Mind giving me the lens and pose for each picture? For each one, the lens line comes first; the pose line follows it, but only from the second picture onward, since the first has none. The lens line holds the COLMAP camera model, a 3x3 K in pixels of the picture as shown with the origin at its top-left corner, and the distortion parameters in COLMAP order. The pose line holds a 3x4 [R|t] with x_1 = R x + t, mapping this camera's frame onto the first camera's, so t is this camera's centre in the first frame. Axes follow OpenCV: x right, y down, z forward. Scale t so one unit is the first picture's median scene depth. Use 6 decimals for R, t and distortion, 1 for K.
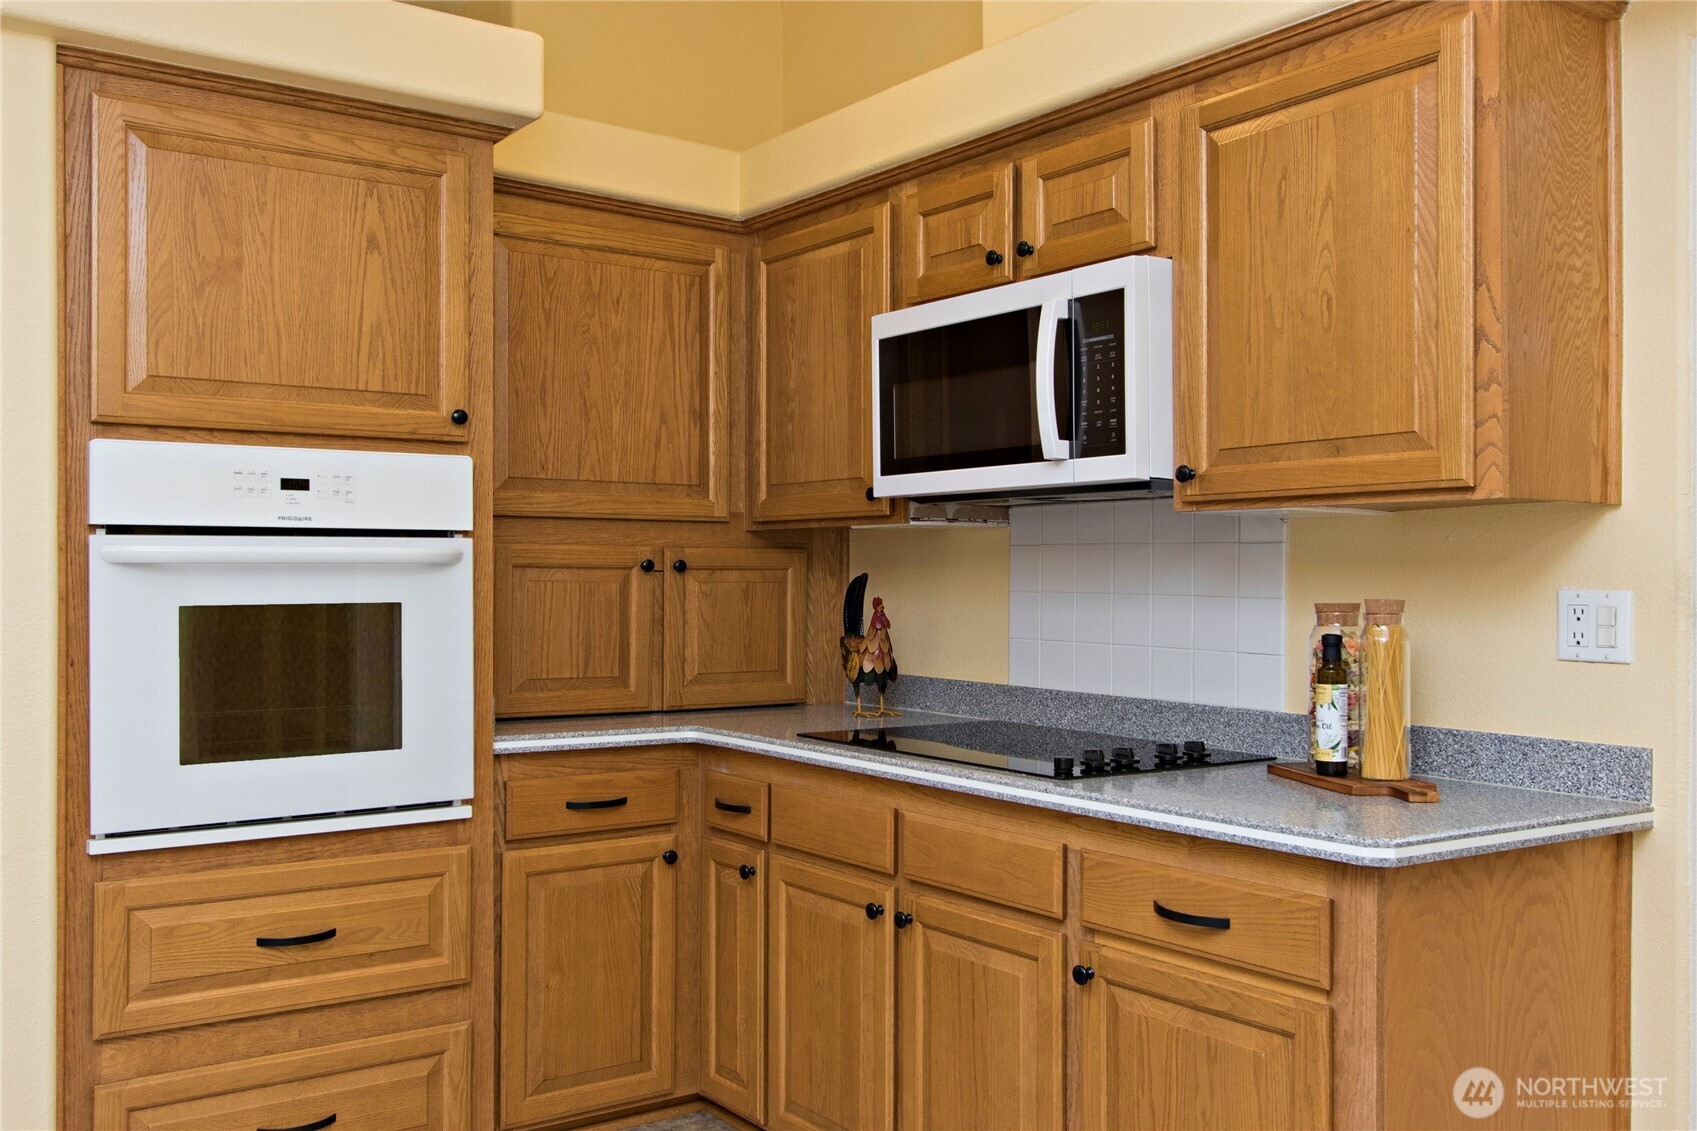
lens RADIAL K [[1499.3, 0, 848.5], [0, 1499.3, 565.5], [0, 0, 1]] dist [0.003267, 0.004951]
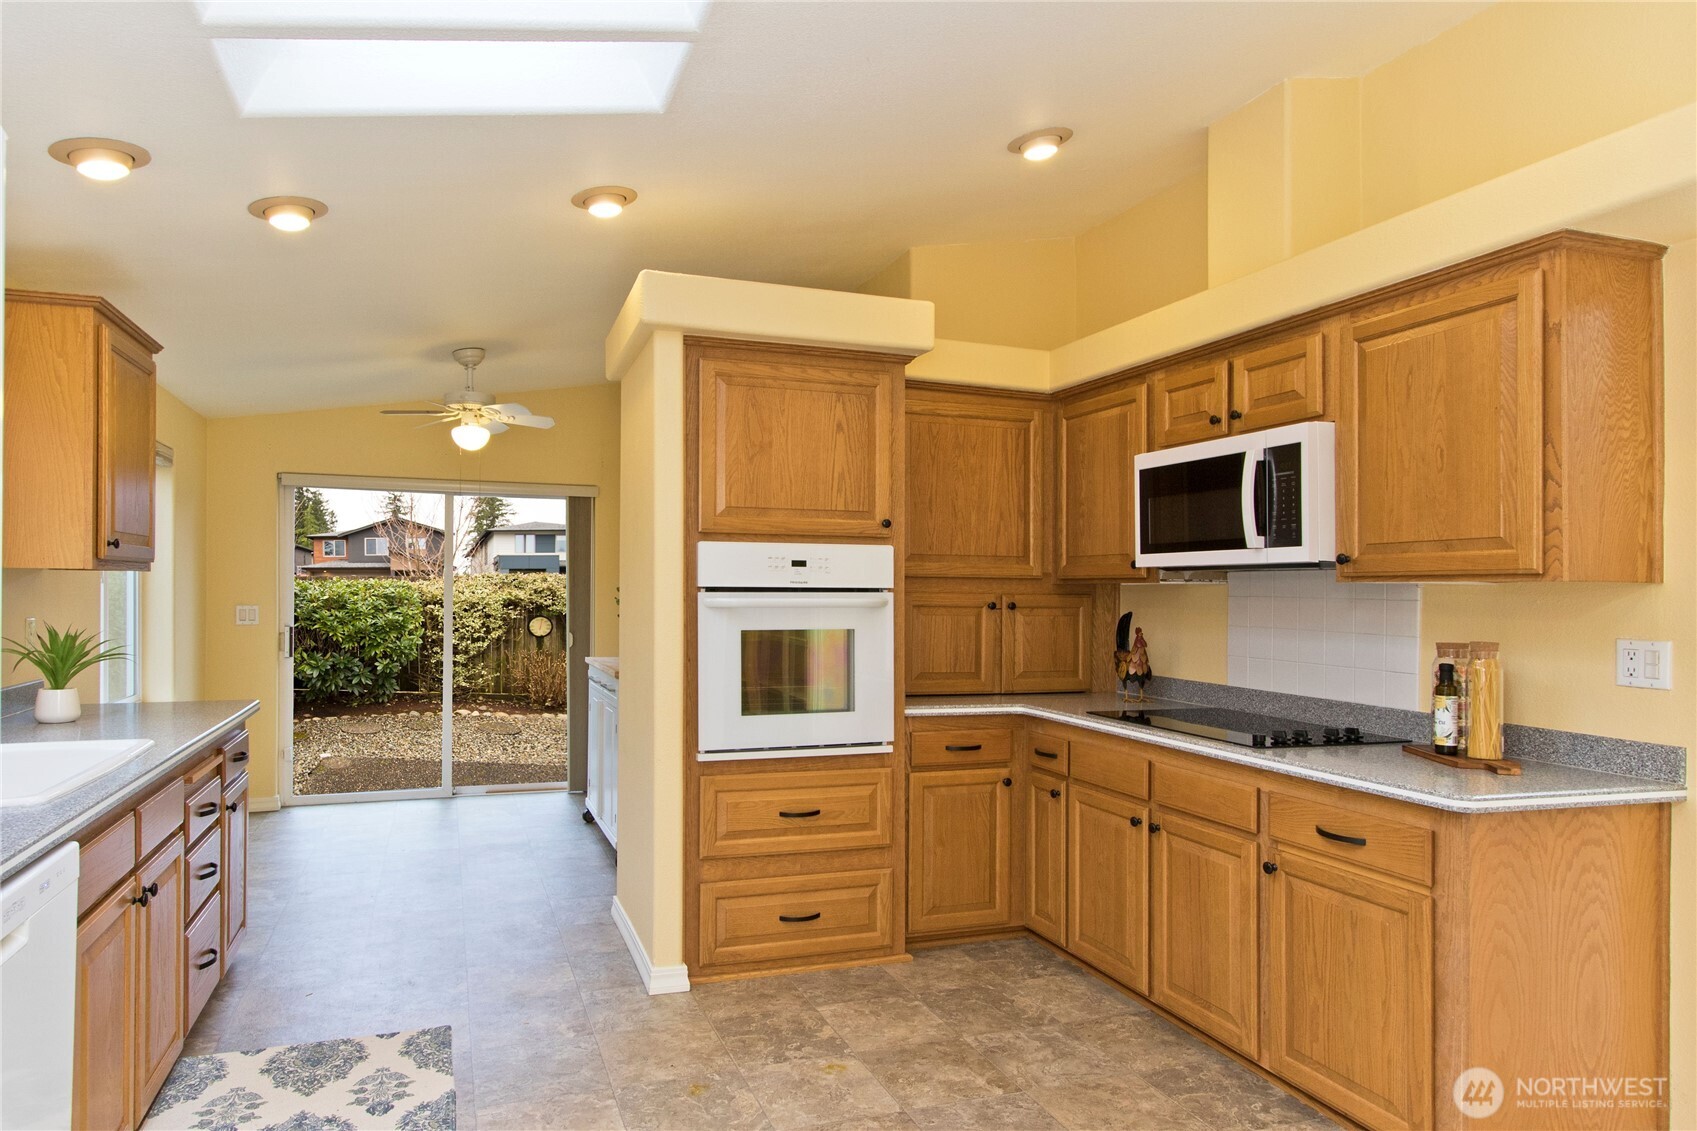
lens RADIAL K [[1023.7, 0, 788.4], [0, 1023.7, 580.4], [0, 0, 1]] dist [0.001226, 0.000061]
pose [[0.951661, 0.000734, -0.307149, -0.000677], [-0.001808, 0.999993, -0.003212, -0.031051], [0.307144, 0.003612, 0.951656, -0.191866]]
